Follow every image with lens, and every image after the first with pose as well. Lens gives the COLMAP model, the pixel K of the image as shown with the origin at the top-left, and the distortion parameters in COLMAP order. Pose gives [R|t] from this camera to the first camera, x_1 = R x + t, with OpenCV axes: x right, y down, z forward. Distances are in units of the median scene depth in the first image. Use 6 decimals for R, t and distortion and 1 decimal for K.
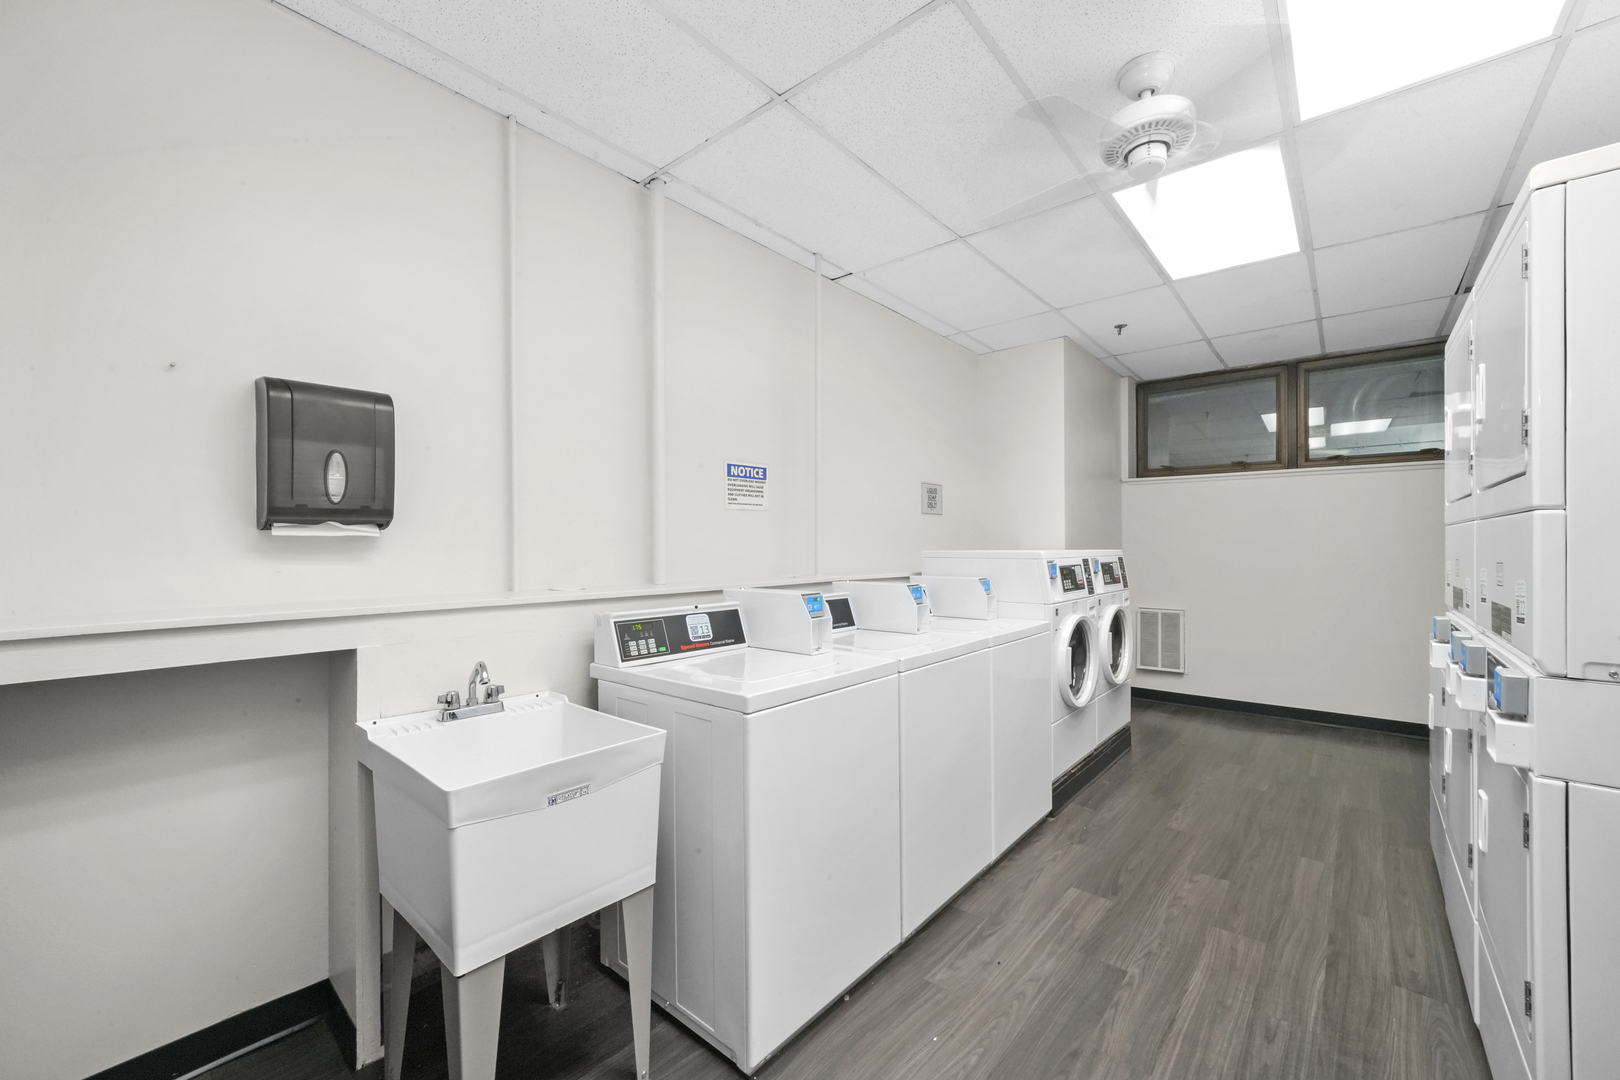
lens RADIAL K [[642.4, 0, 810.5], [0, 642.4, 546.7], [0, 0, 1]] dist [-0.000798, -0.000088]
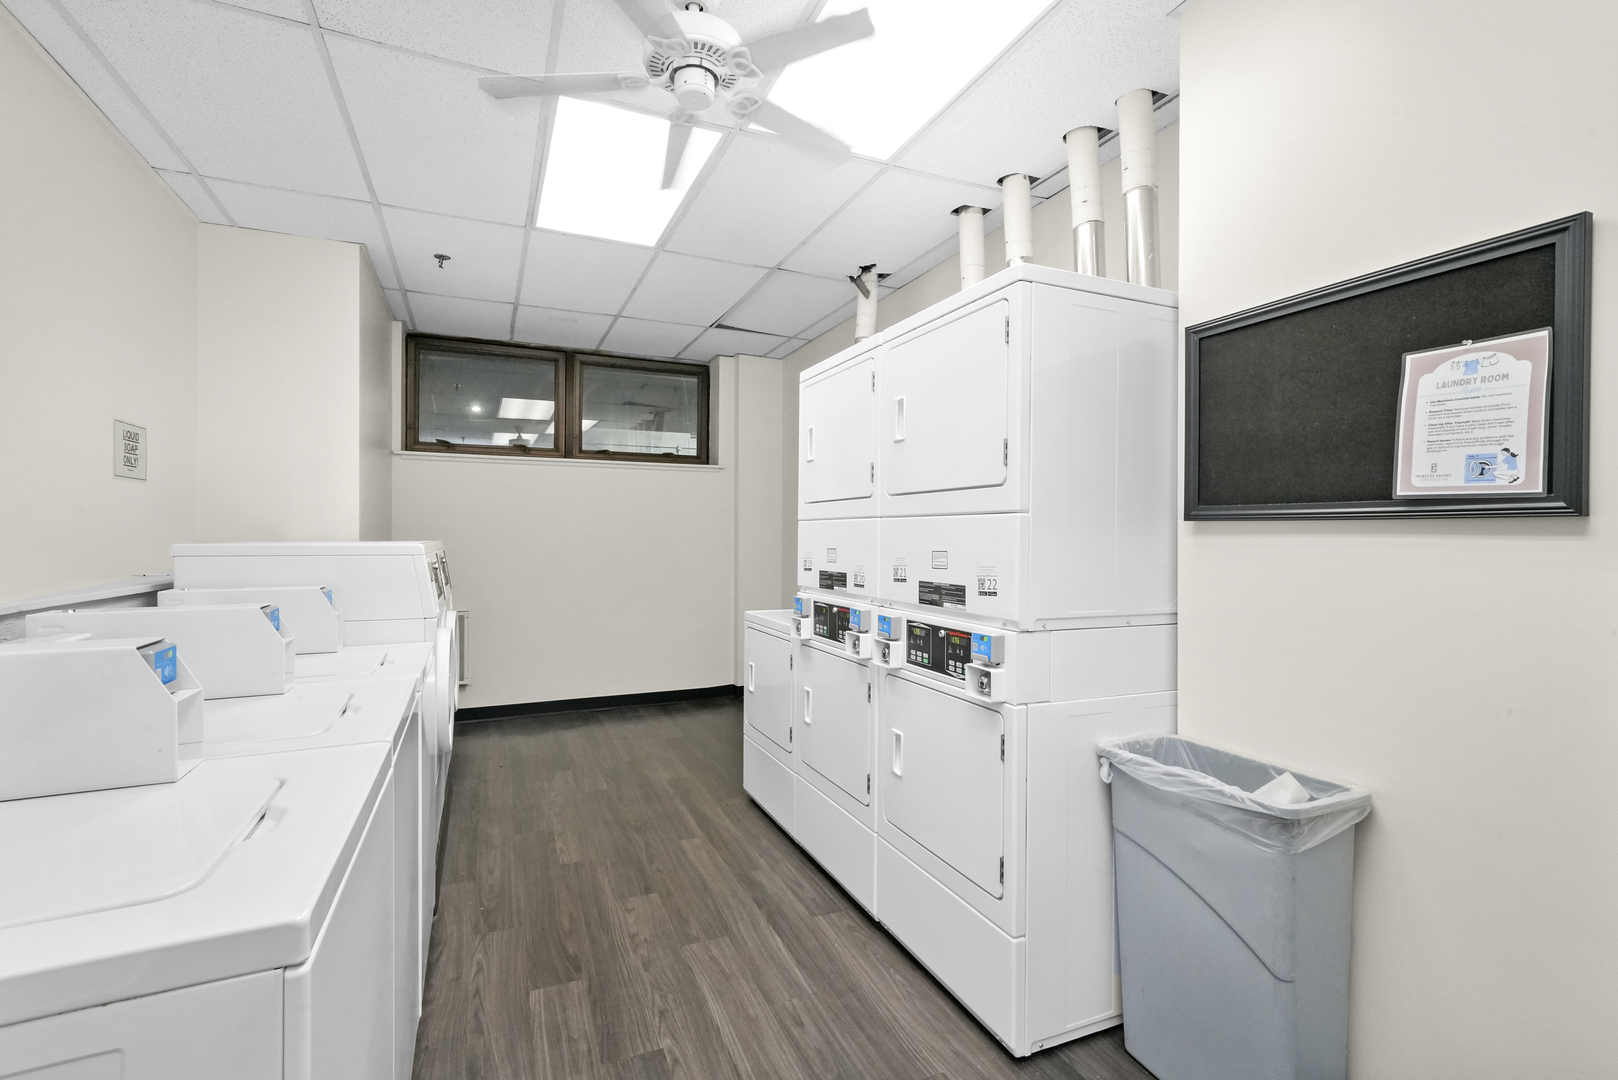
lens RADIAL K [[739.9, 0, 809.0], [0, 739.9, 540.0], [0, 0, 1]] dist [0.002008, 0.000361]
pose [[0.439088, -0.002007, 0.898442, -0.197595], [-0.002676, 0.999990, 0.003541, -0.001255], [-0.898440, -0.003959, 0.439078, 0.284943]]
